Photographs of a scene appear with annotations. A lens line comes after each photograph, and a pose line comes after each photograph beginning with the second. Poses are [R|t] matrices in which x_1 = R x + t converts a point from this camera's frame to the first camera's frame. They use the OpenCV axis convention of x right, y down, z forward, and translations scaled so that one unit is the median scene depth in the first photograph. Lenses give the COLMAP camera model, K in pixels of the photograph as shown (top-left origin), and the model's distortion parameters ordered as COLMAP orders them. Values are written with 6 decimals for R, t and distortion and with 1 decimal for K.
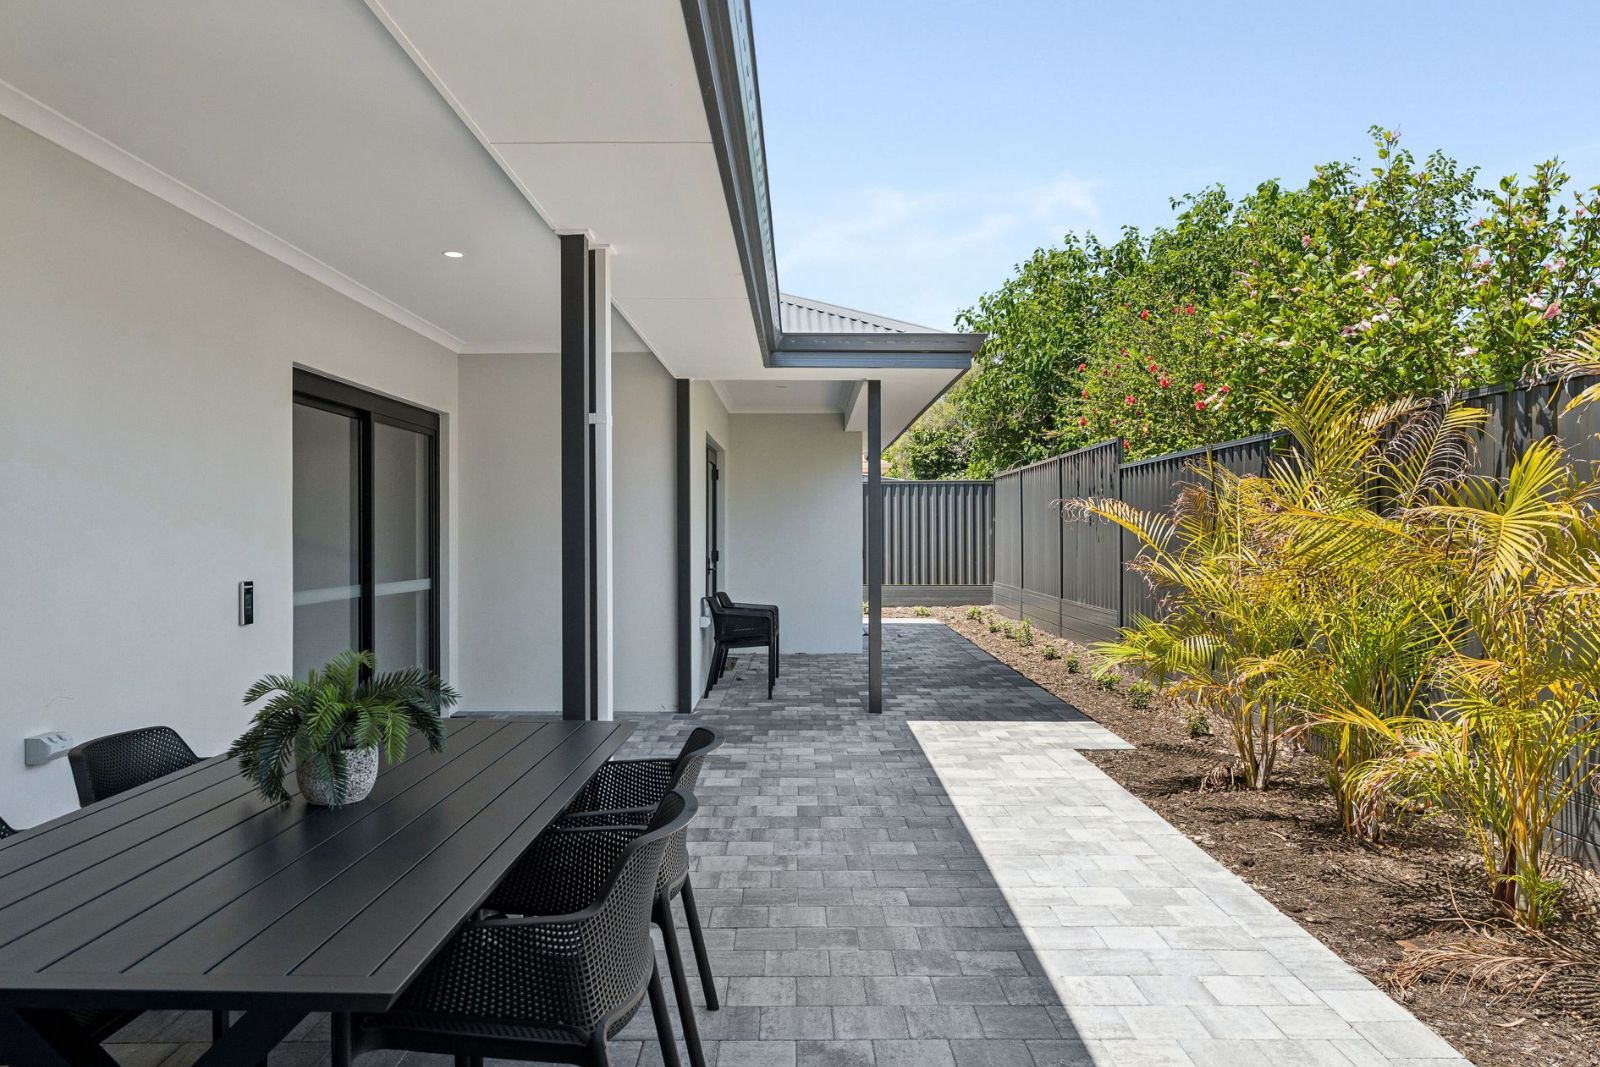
lens RADIAL K [[738.0, 0, 799.9], [0, 738.0, 533.0], [0, 0, 1]] dist [-0.000815, -0.000038]
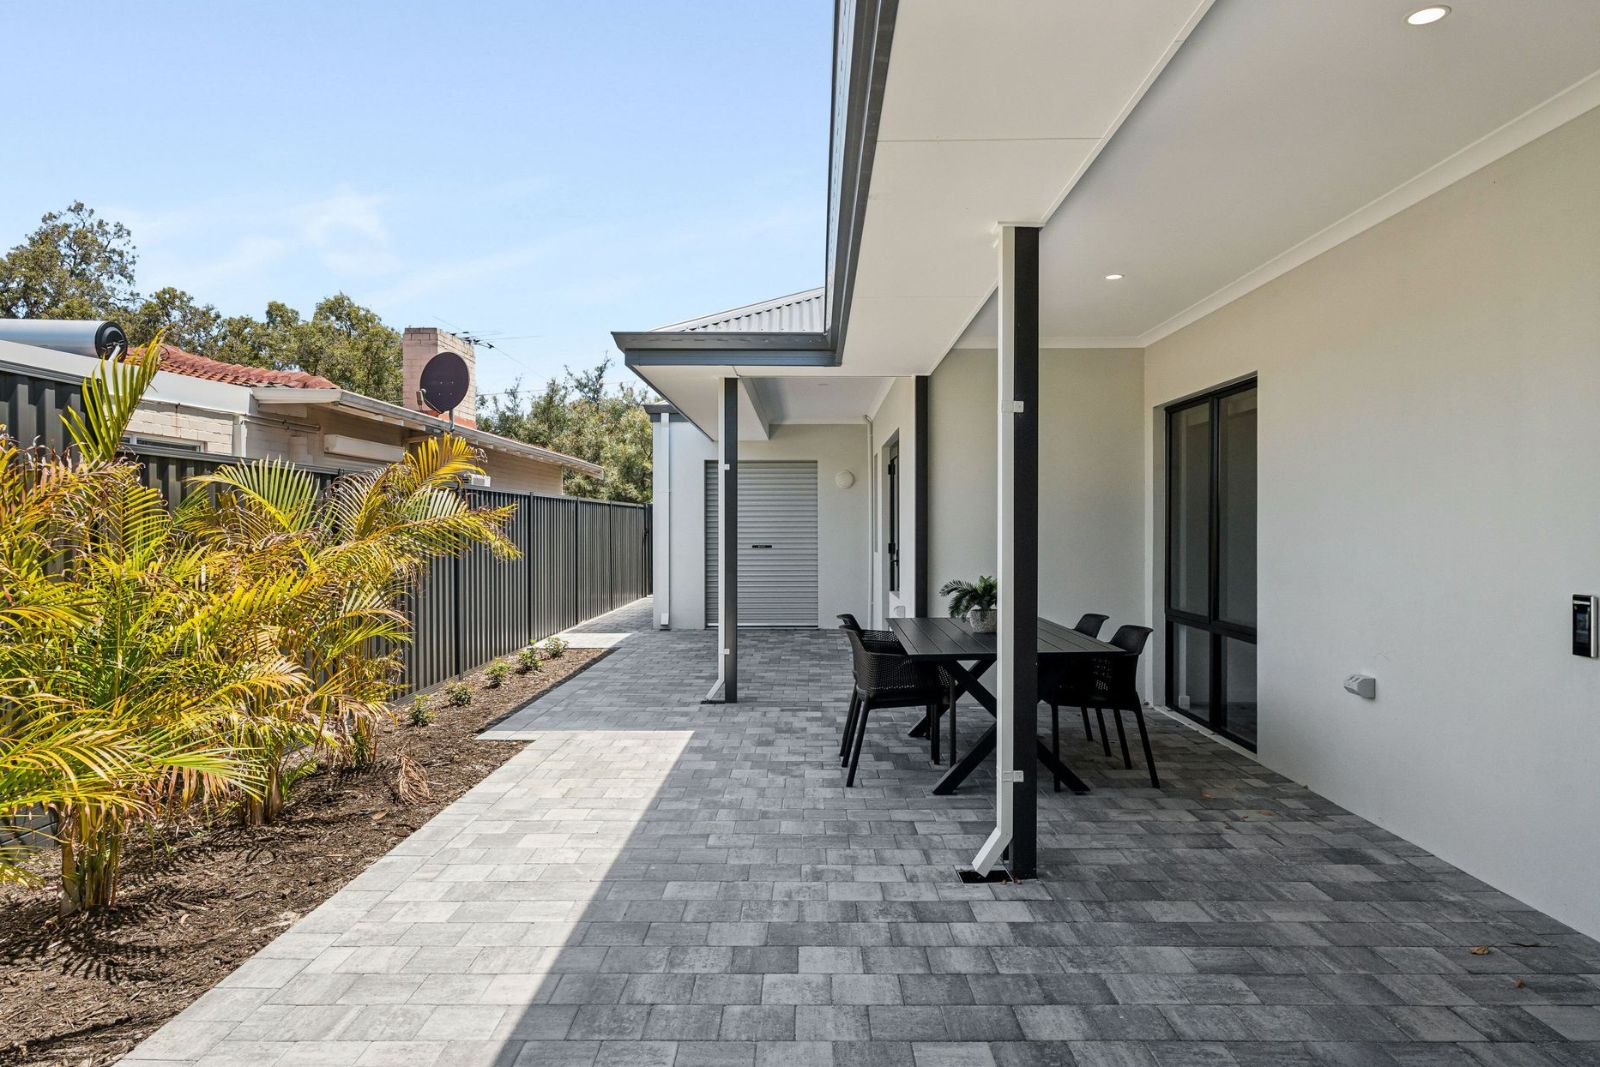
lens RADIAL K [[738.0, 0, 804.1], [0, 738.0, 532.1], [0, 0, 1]] dist [-0.000815, -0.000038]
pose [[-0.999926, 0.003470, 0.011695, -0.018624], [0.003566, 0.999960, 0.008237, -0.002787], [-0.011666, 0.008278, -0.999898, 1.785464]]
